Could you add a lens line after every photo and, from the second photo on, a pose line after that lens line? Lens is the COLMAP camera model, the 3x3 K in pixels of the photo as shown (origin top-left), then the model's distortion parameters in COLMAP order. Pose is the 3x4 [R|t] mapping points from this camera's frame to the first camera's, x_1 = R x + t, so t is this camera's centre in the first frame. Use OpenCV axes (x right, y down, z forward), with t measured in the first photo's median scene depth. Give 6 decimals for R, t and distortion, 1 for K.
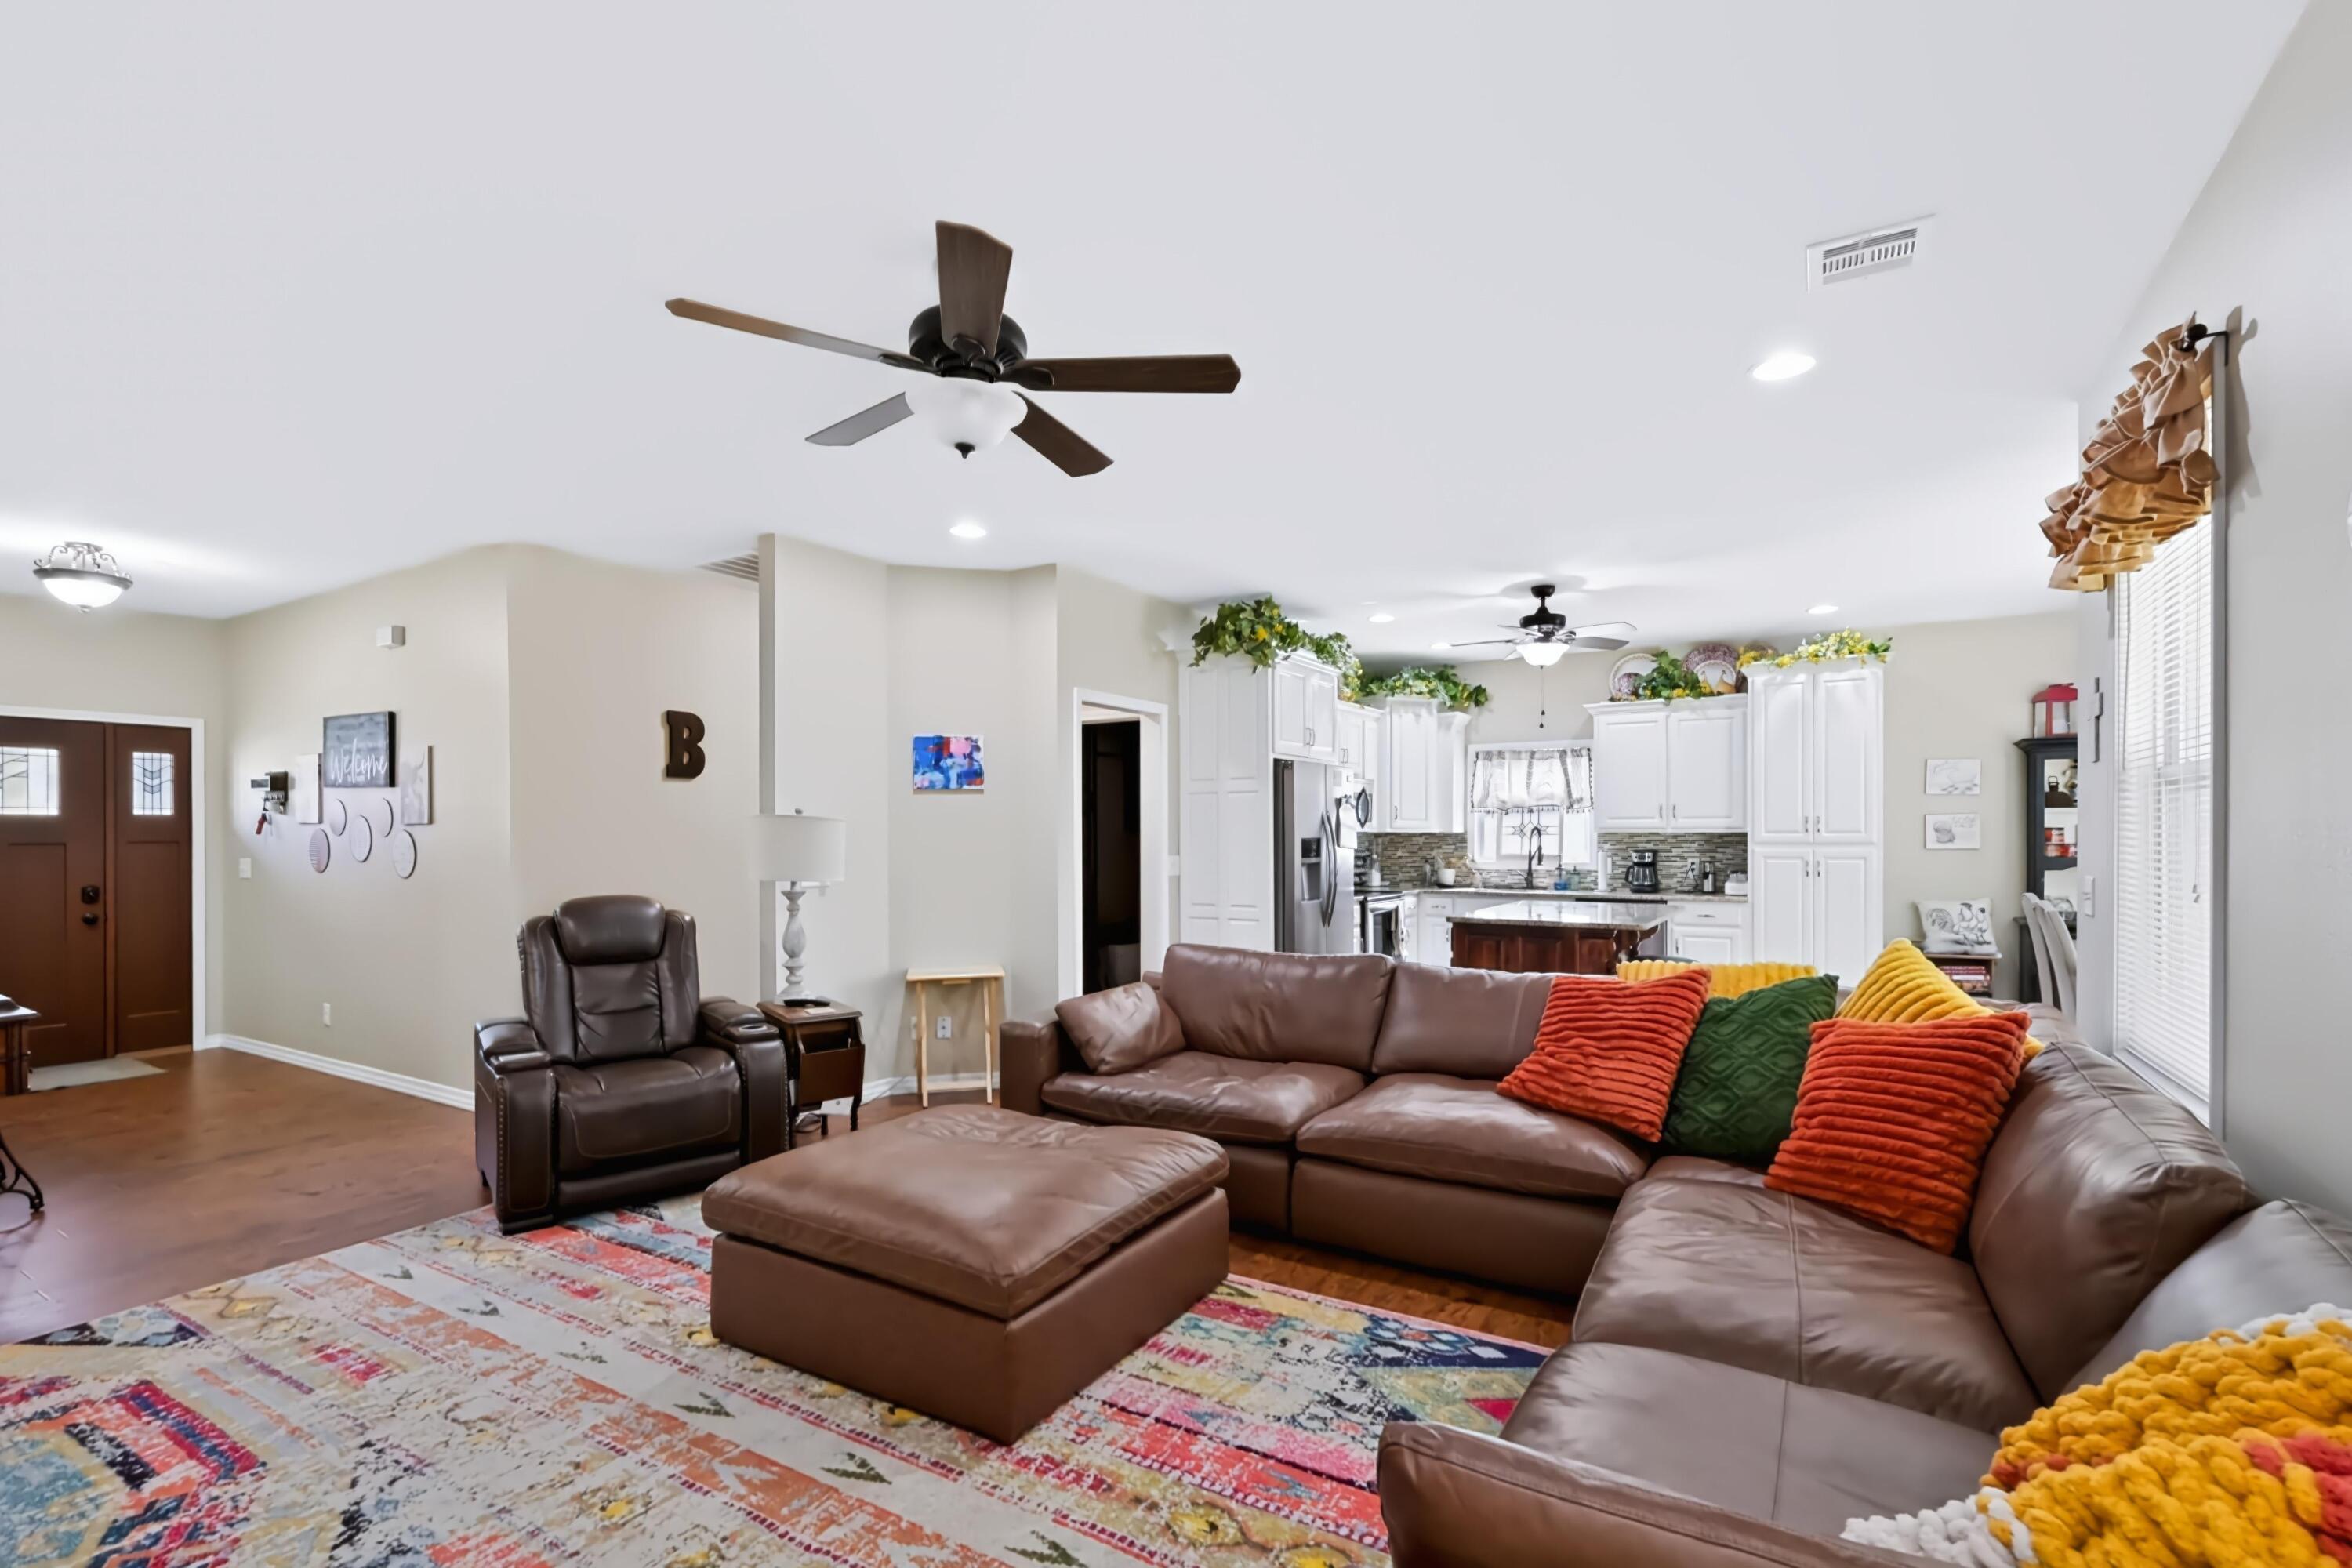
lens RADIAL K [[1069.0, 0, 1203.8], [0, 1069.0, 841.3], [0, 0, 1]] dist [0.001758, 0.000828]
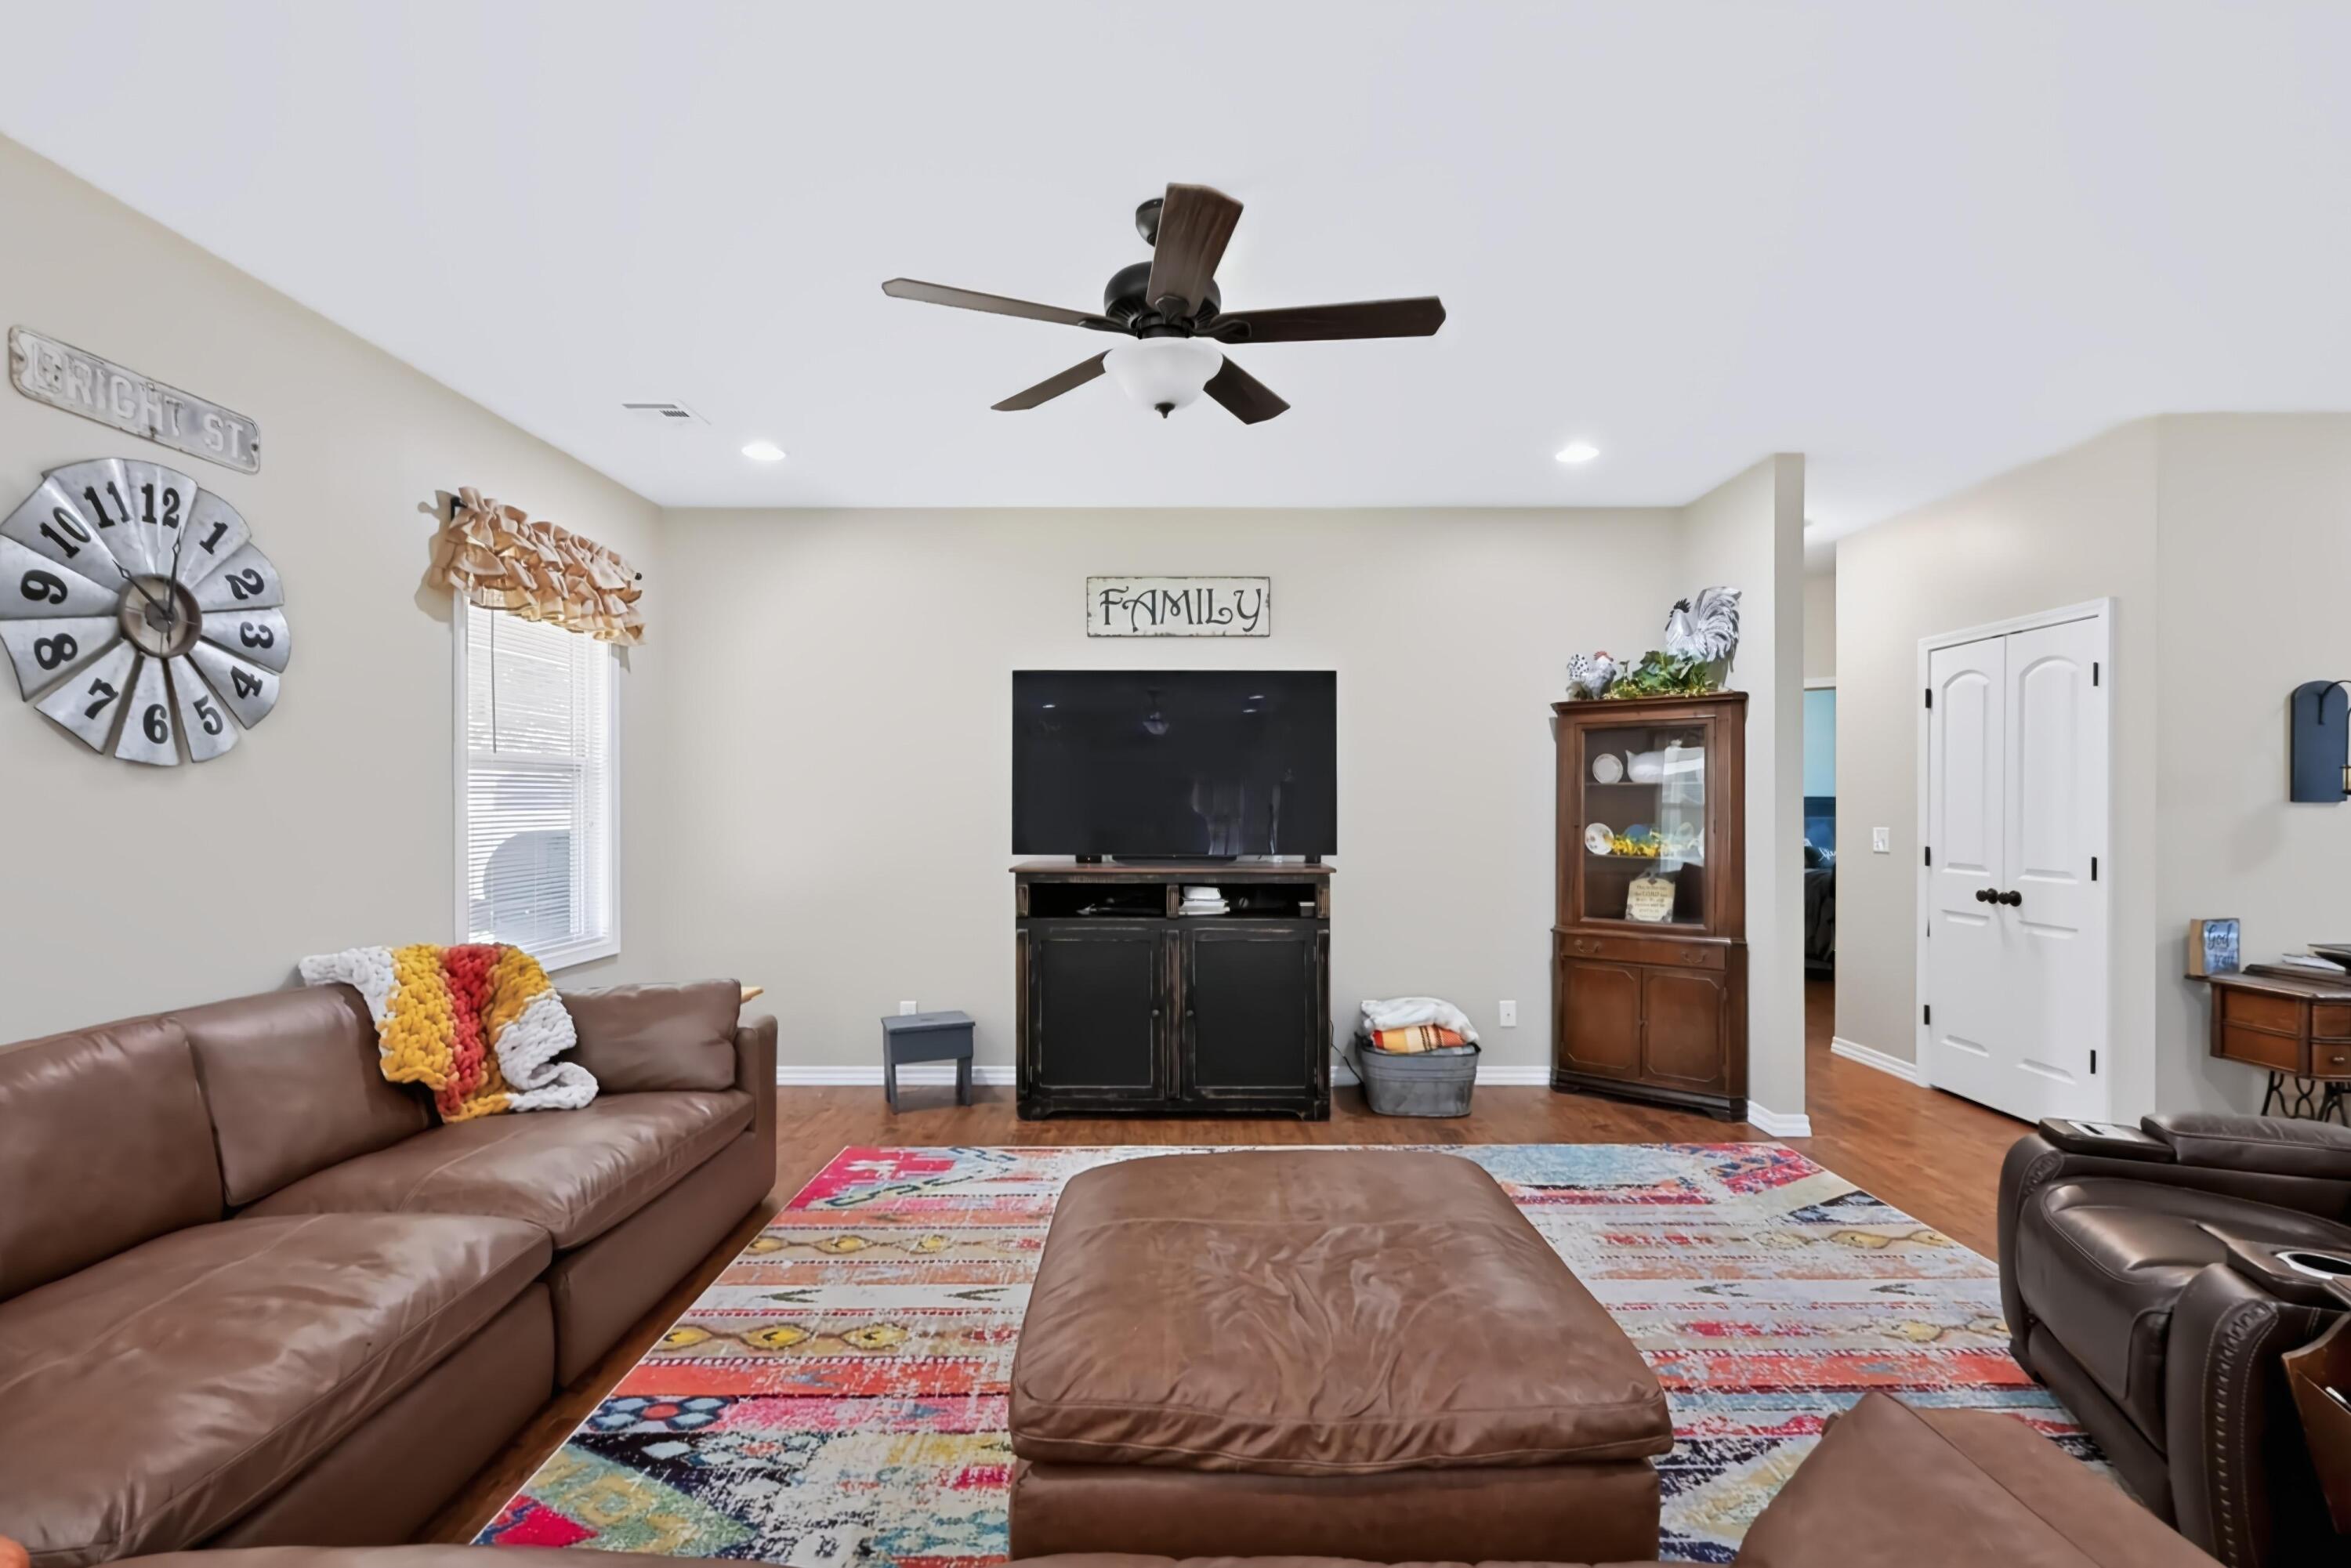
lens RADIAL K [[1068.5, 0, 1186.6], [0, 1068.5, 804.2], [0, 0, 1]] dist [0.001758, 0.000828]
pose [[-0.862633, 0.006092, -0.505793, 0.215531], [-0.000074, 0.999926, 0.012169, -0.009846], [0.505830, 0.010535, -0.862569, 1.520412]]
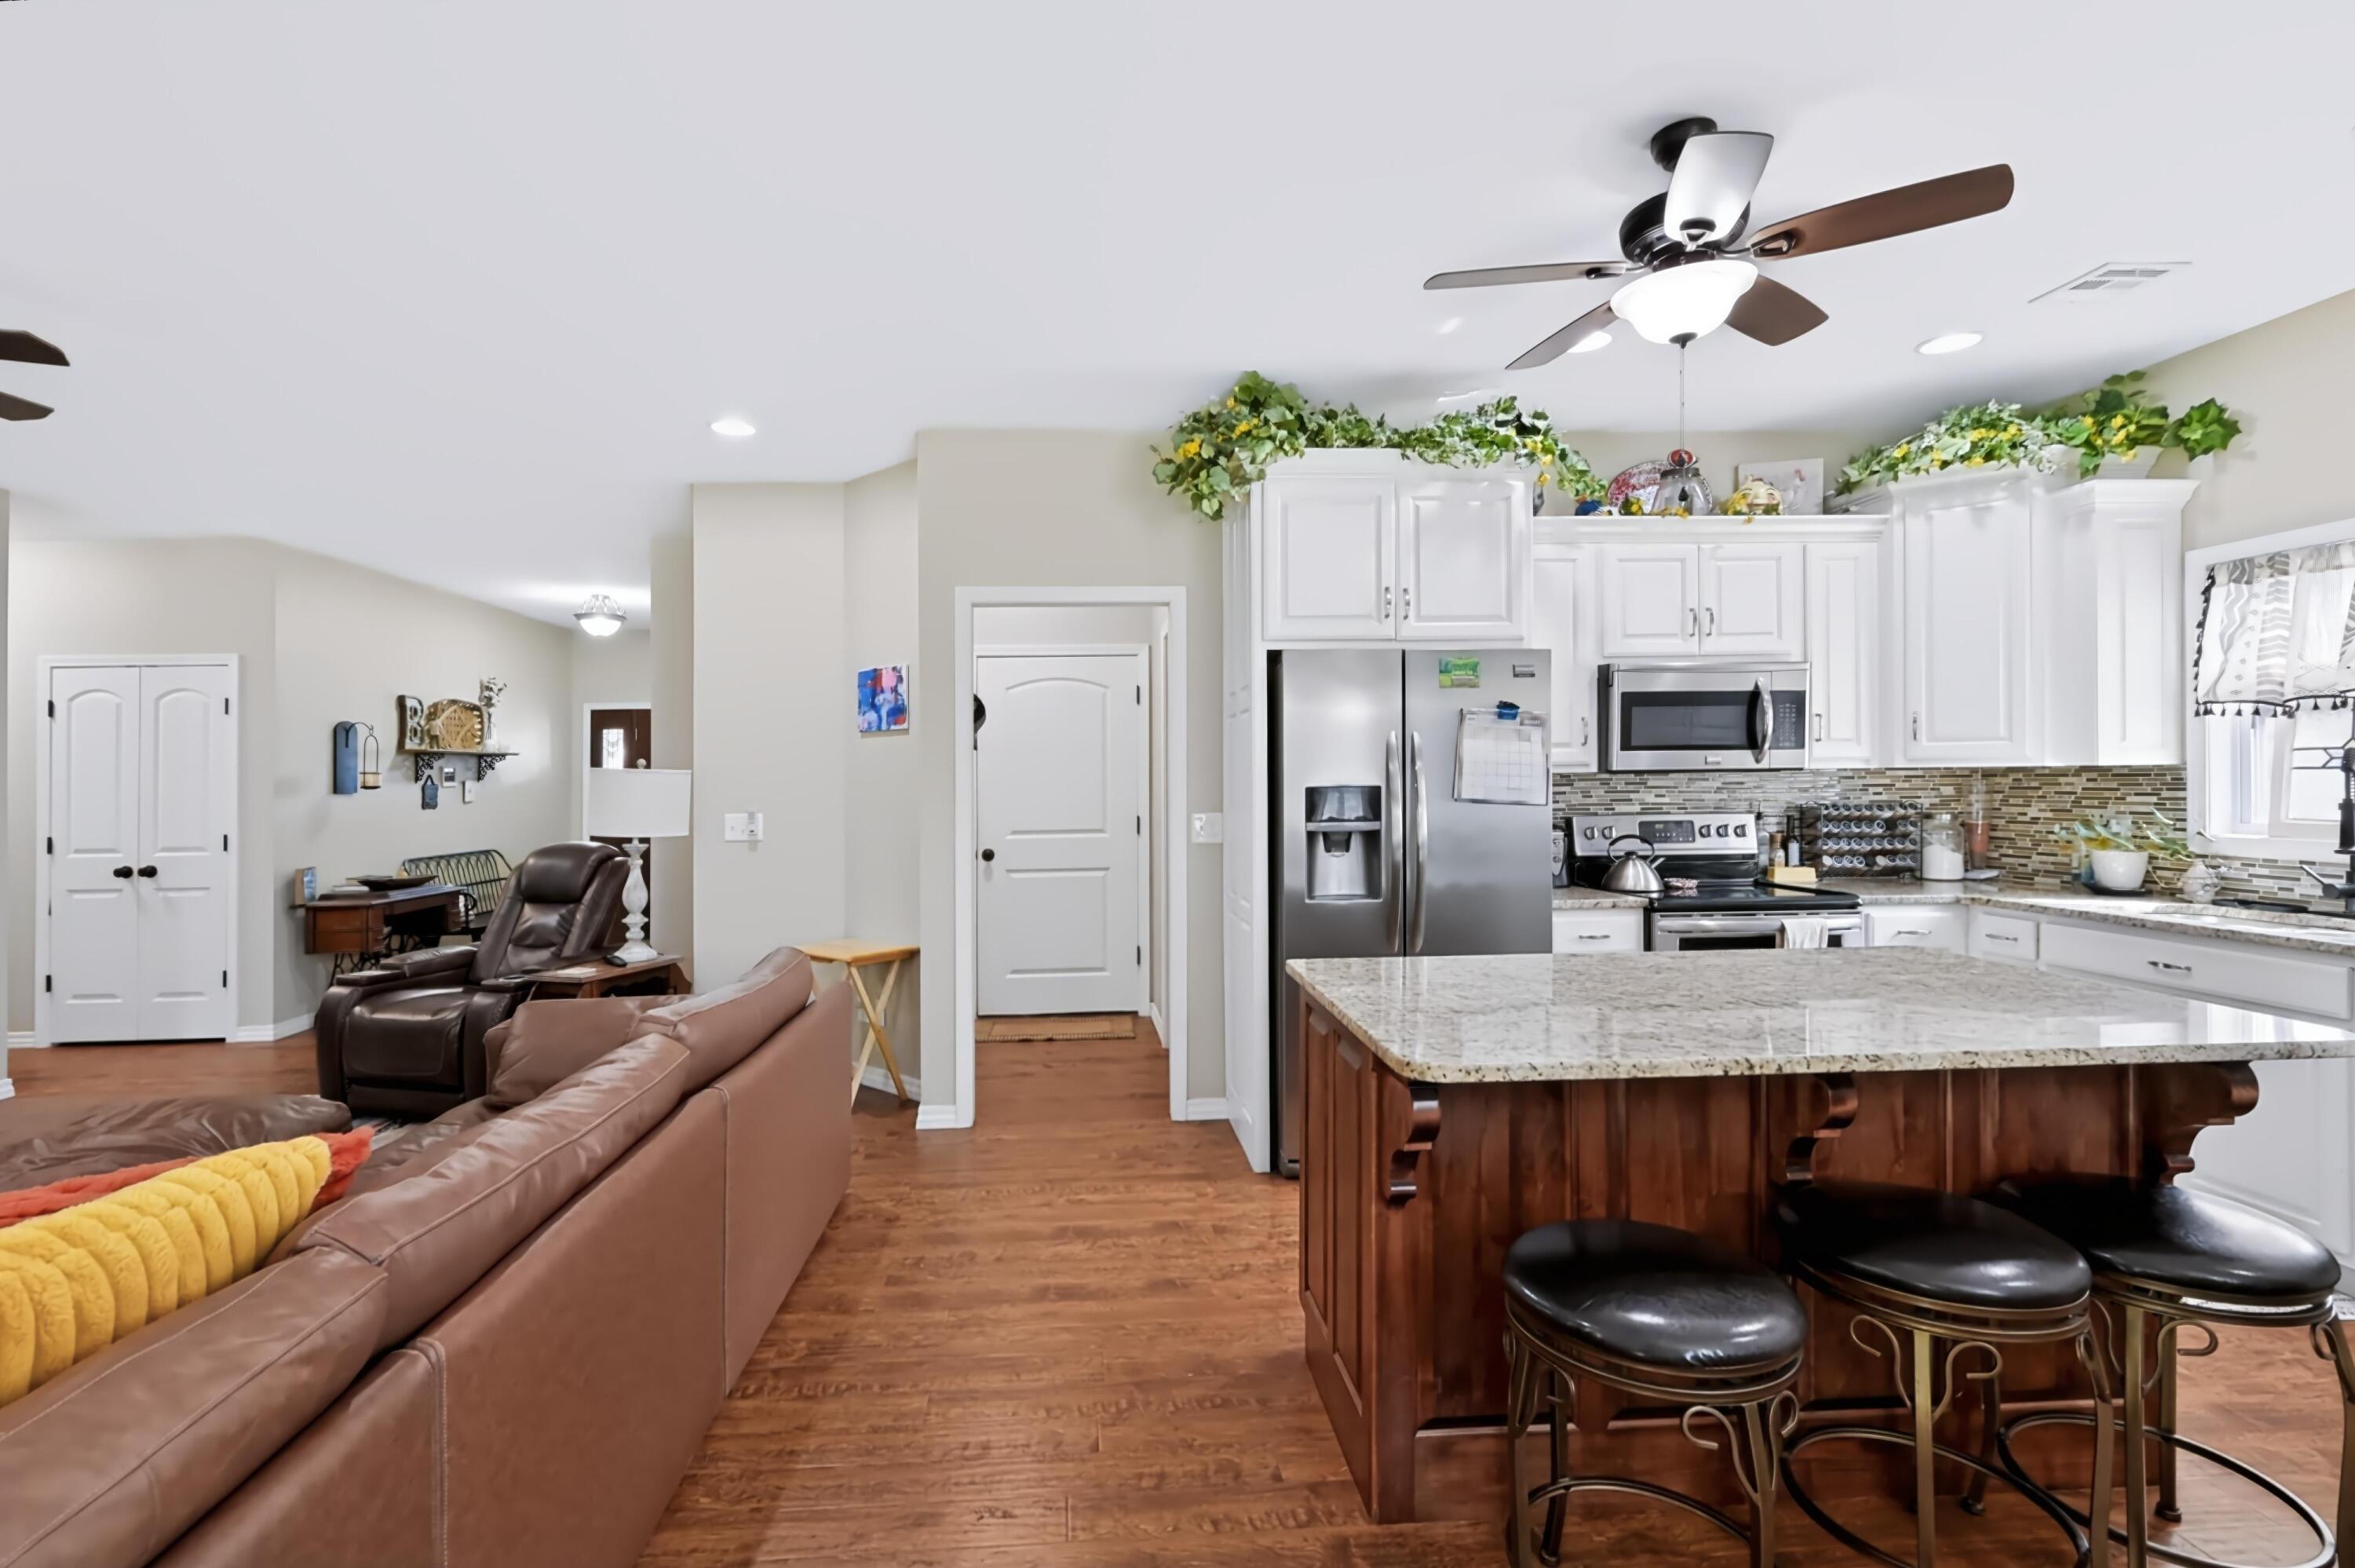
lens RADIAL K [[1070.2, 0, 1119.6], [0, 1070.2, 746.3], [0, 0, 1]] dist [0.001758, 0.000828]
pose [[0.554711, -0.028448, -0.831557, 1.009900], [0.005774, 0.999523, -0.030342, -0.016457], [0.832023, 0.012029, 0.554610, 1.213333]]
